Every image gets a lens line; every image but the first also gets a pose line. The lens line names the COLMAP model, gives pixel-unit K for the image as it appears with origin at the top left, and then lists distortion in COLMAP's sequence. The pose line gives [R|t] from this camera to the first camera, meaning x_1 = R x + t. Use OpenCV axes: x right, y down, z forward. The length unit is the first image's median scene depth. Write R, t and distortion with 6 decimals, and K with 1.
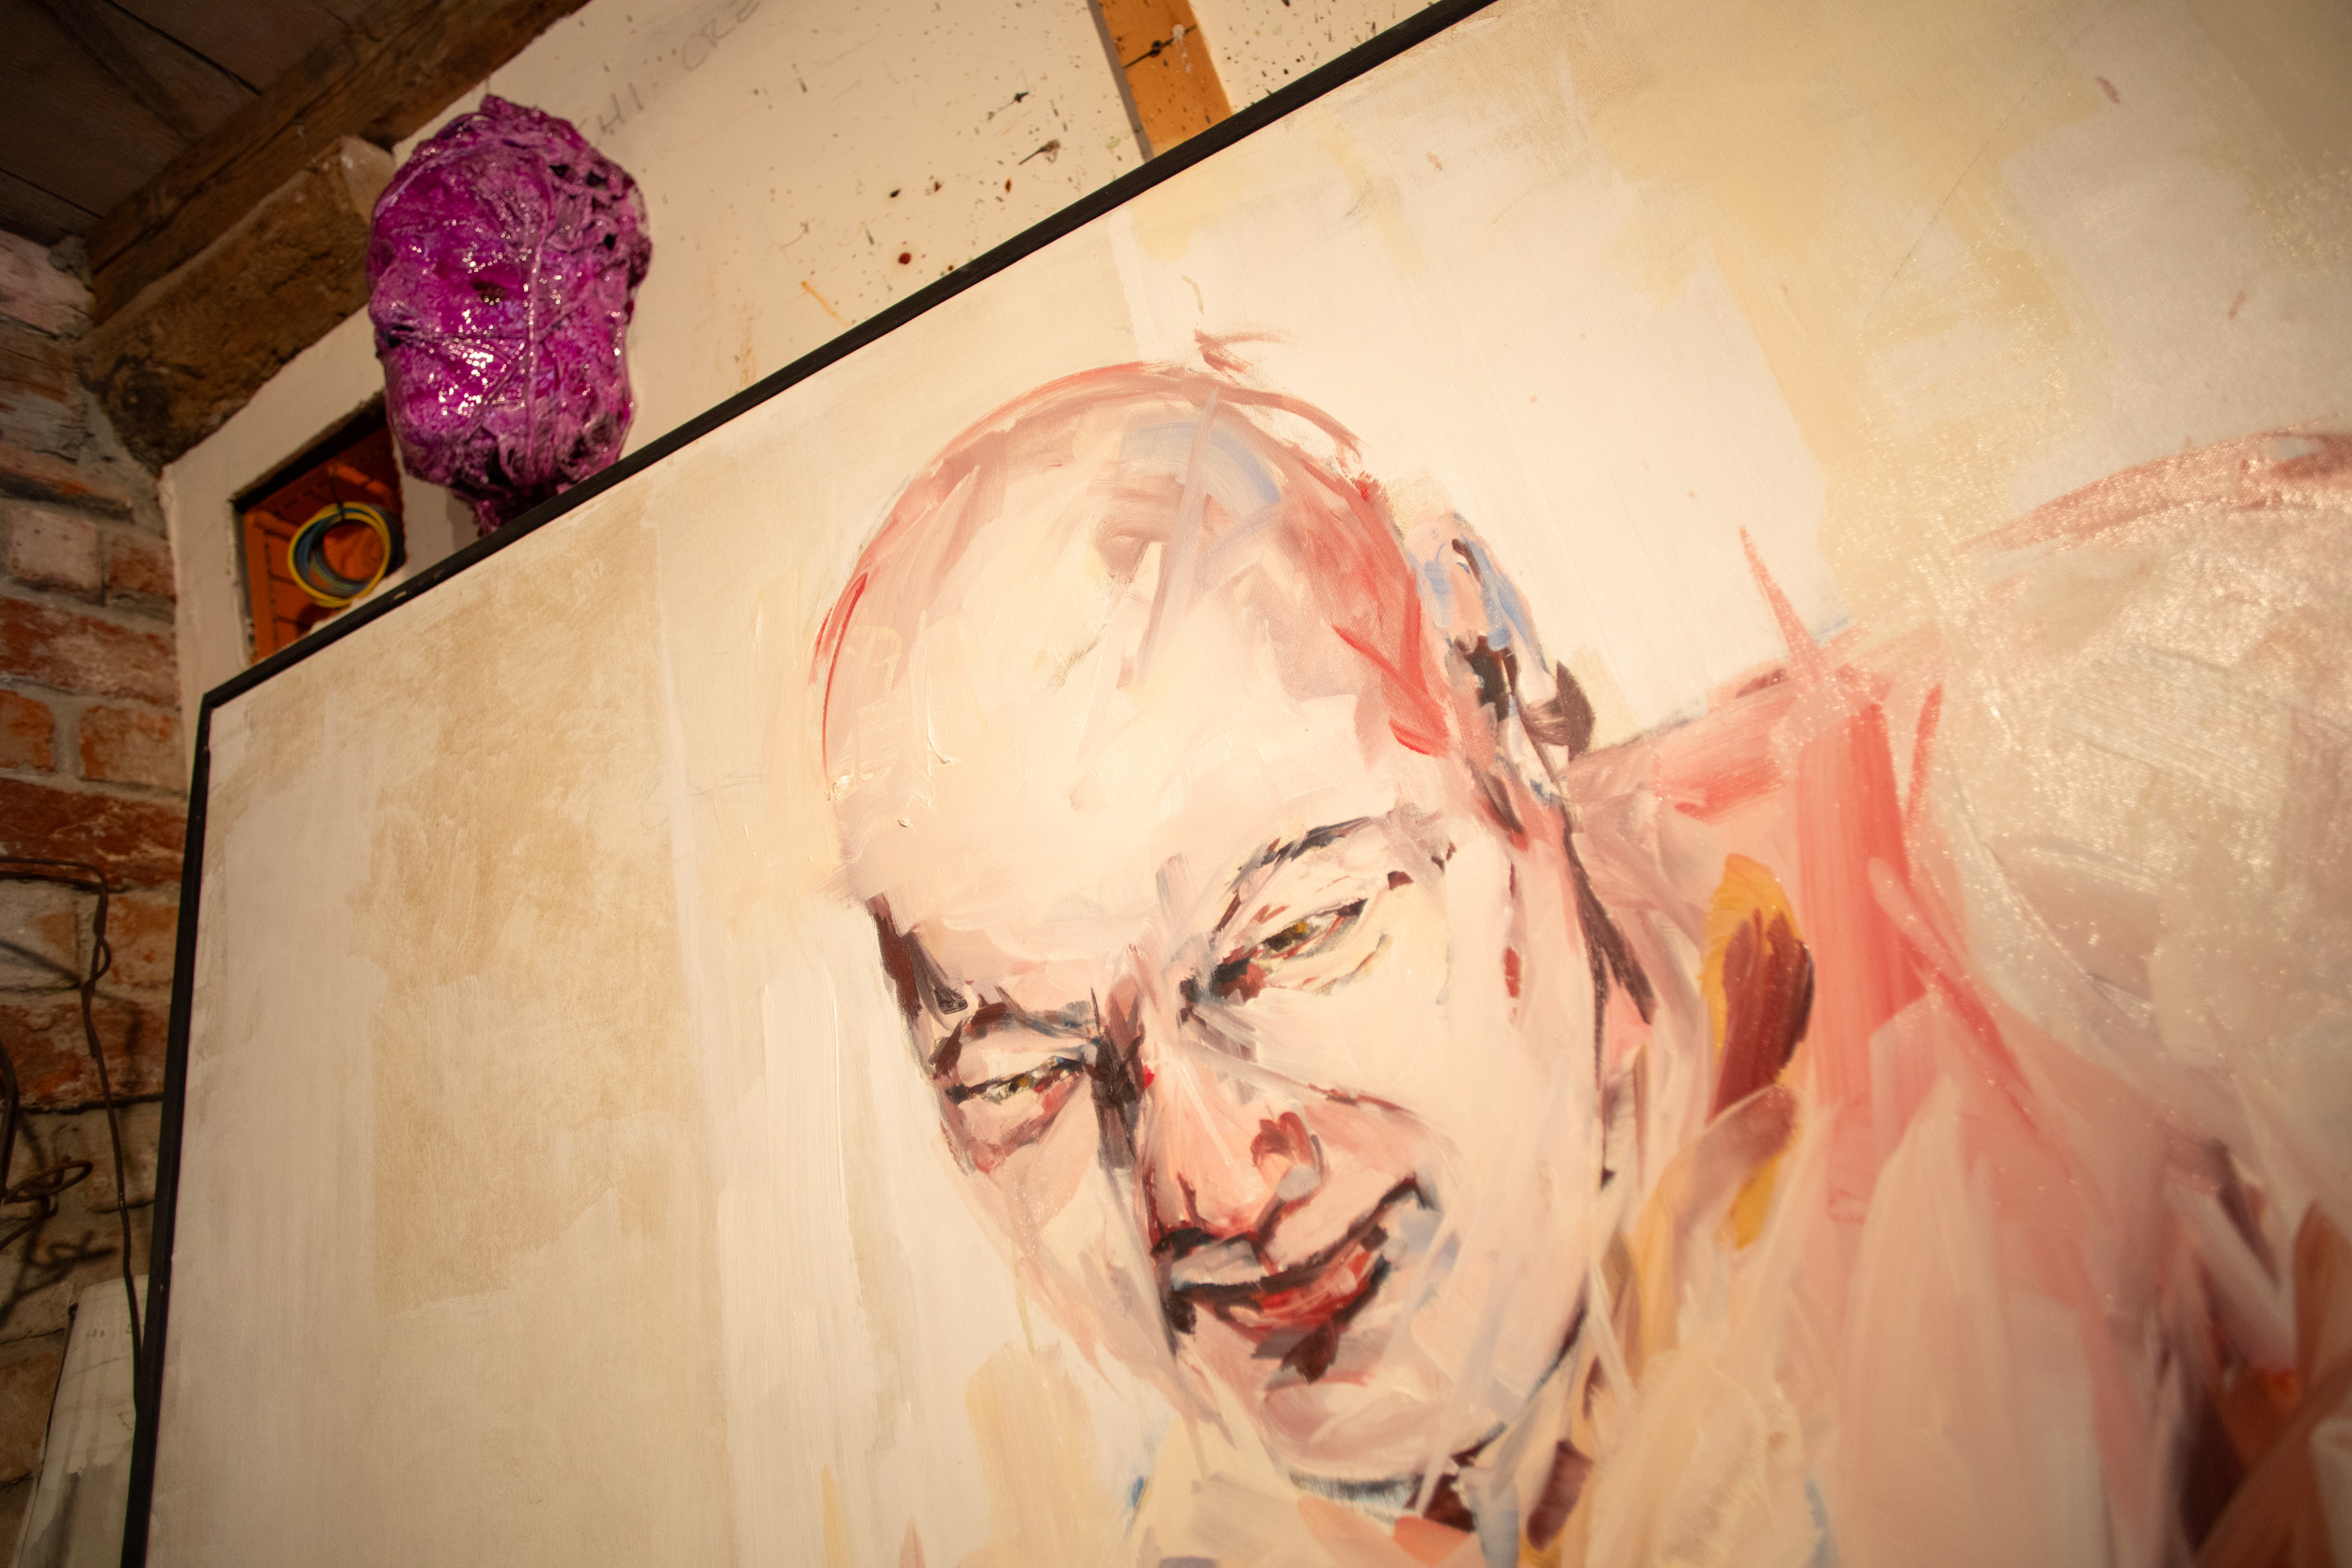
lens RADIAL K [[1385.9, 0, 1176.0], [0, 1385.9, 784.0], [0, 0, 1]] dist [-0.070484, 0.047512]
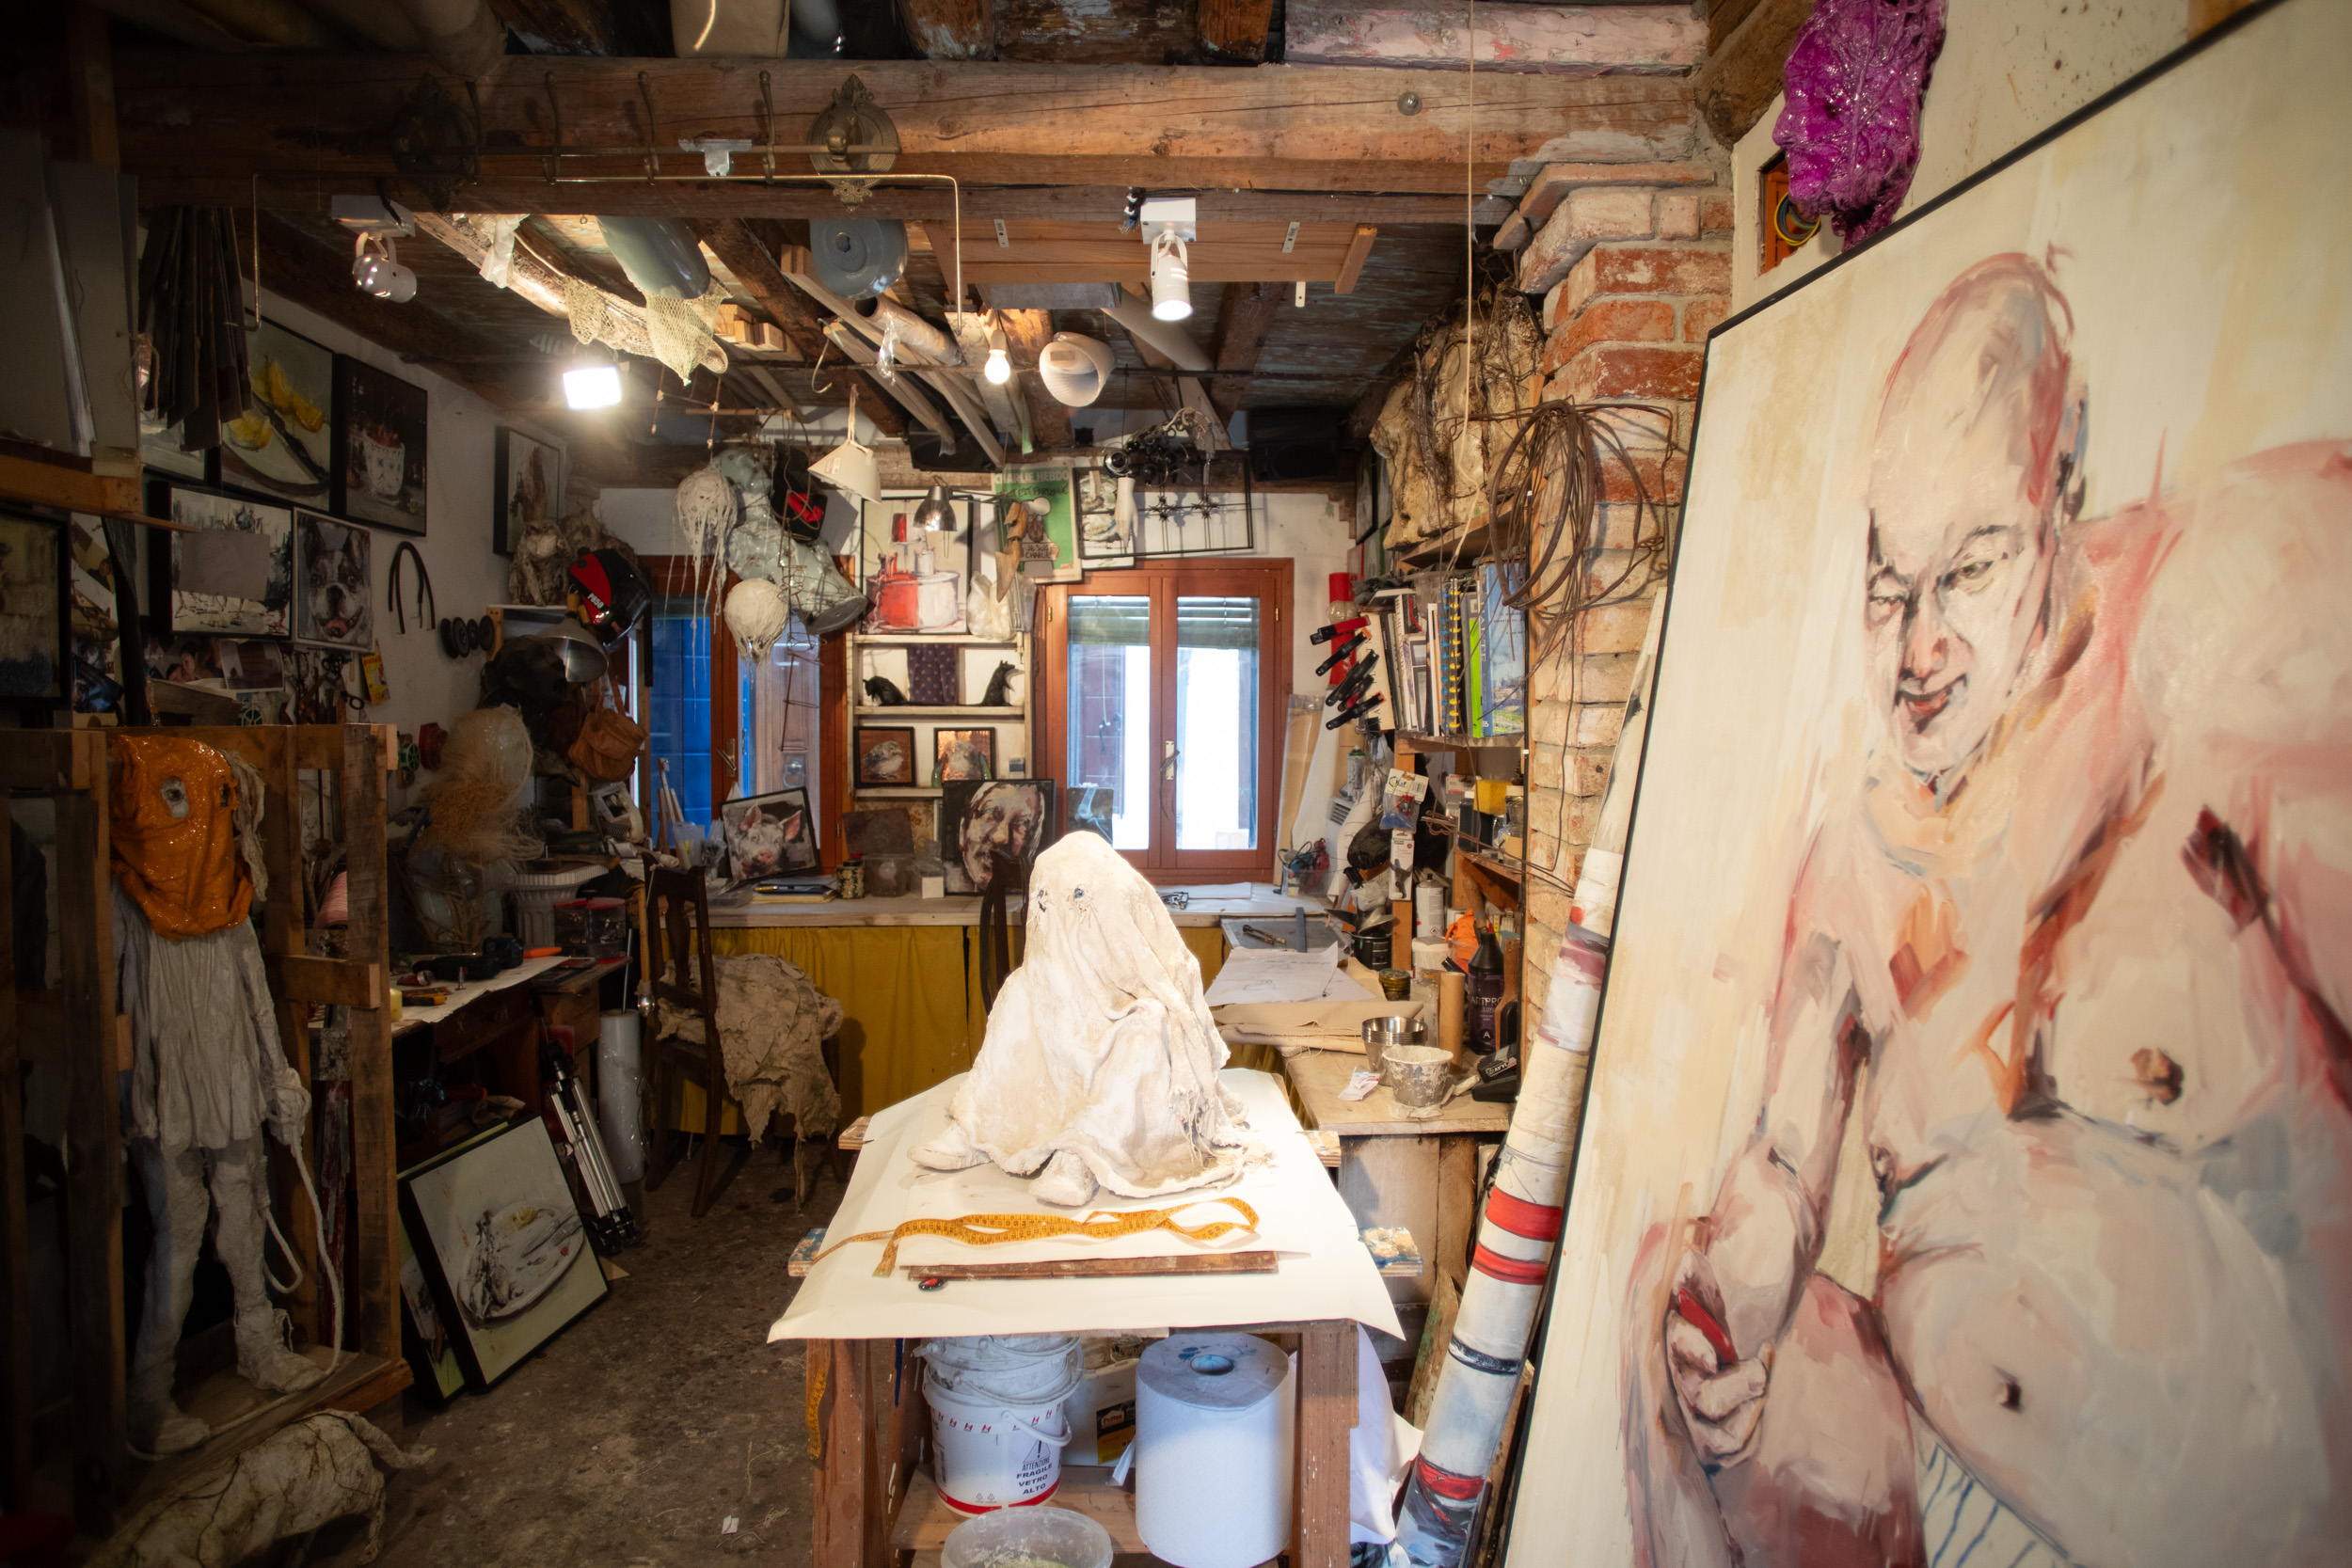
lens RADIAL K [[1385.9, 0, 1176.0], [0, 1385.9, 784.0], [0, 0, 1]] dist [-0.070484, 0.047512]
pose [[0.426614, 0.329472, -0.842288, 1.331524], [0.141159, 0.895619, 0.421830, -0.618517], [0.893350, -0.298855, 0.335575, -0.943823]]
